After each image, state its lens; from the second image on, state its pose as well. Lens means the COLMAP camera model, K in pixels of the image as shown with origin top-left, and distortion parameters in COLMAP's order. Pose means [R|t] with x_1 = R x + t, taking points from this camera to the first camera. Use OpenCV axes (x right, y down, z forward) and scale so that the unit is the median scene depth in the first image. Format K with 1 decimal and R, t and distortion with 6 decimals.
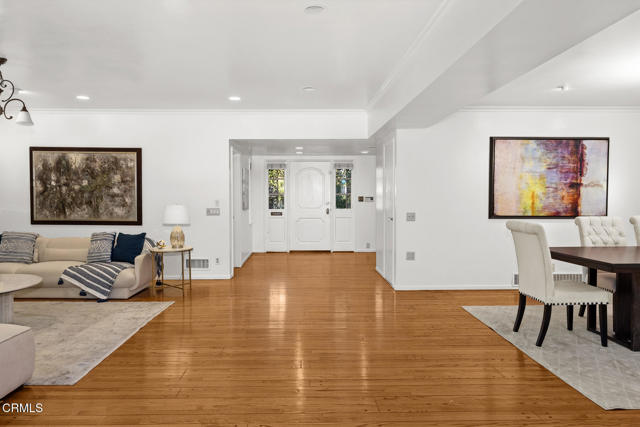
lens RADIAL K [[425.4, 0, 320.0], [0, 425.4, 213.5], [0, 0, 1]] dist [-0.000170, 0.000235]
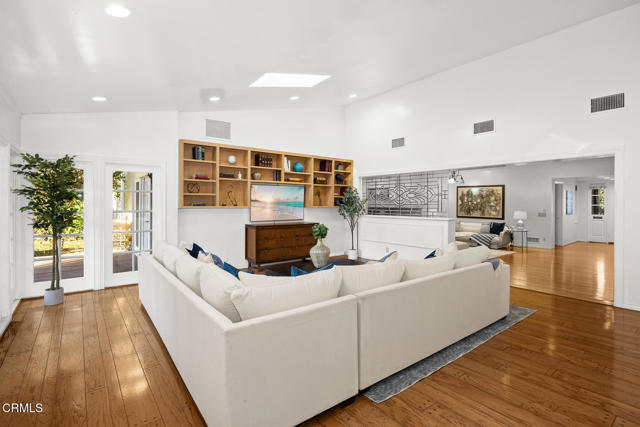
lens RADIAL K [[311.5, 0, 320.9], [0, 311.5, 204.9], [0, 0, 1]] dist [-0.000122, 0.000209]
pose [[0.586365, 0.005192, -0.810031, 0.325876], [-0.030355, 0.999418, -0.015567, 0.004074], [0.809478, 0.033716, 0.586181, -0.704627]]
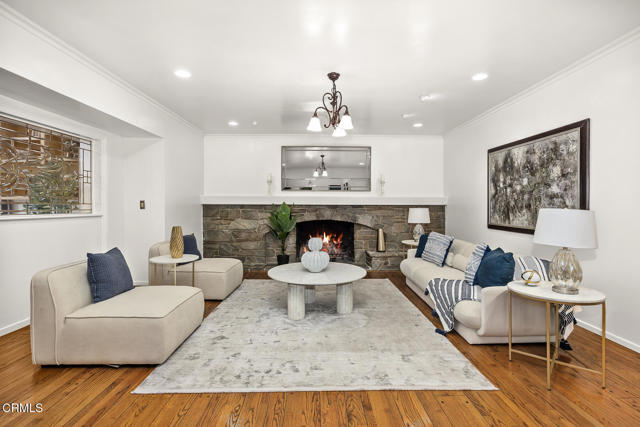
lens RADIAL K [[311.5, 0, 320.9], [0, 311.5, 204.9], [0, 0, 1]] dist [-0.000122, 0.000209]
pose [[-0.020879, -0.007618, -0.999753, 0.045565], [-0.035405, 0.999349, -0.006875, -0.010286], [0.999155, 0.035253, -0.021135, 0.627973]]
